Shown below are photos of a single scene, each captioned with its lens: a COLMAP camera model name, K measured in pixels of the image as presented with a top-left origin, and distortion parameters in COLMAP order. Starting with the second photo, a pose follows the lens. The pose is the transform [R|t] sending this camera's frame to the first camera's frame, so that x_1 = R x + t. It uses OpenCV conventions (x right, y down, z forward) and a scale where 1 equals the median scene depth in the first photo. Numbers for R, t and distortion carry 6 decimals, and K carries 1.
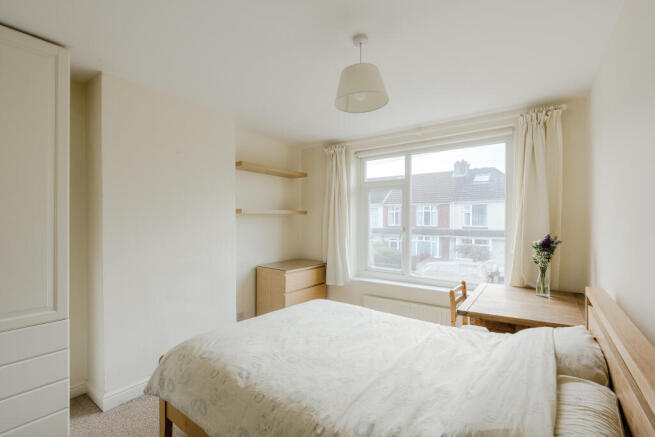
lens RADIAL K [[309.2, 0, 333.9], [0, 309.2, 222.5], [0, 0, 1]] dist [-0.008844, 0.000517]
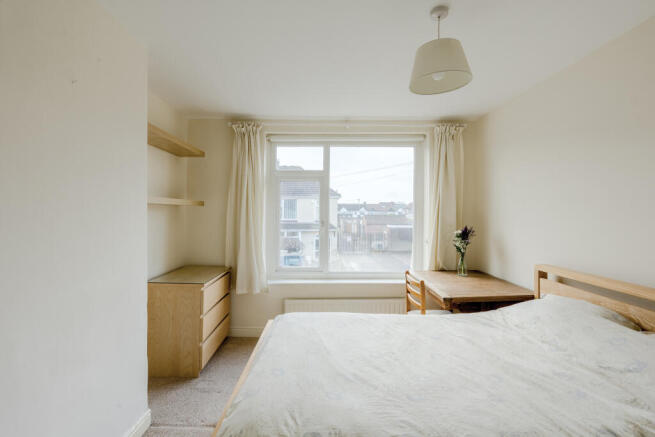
lens RADIAL K [[309.2, 0, 328.5], [0, 309.2, 213.1], [0, 0, 1]] dist [-0.008844, 0.000517]
pose [[0.795218, 0.004077, 0.606310, -0.334548], [0.002270, 0.999950, -0.009700, -0.000810], [-0.606319, 0.009090, 0.795170, 0.228948]]
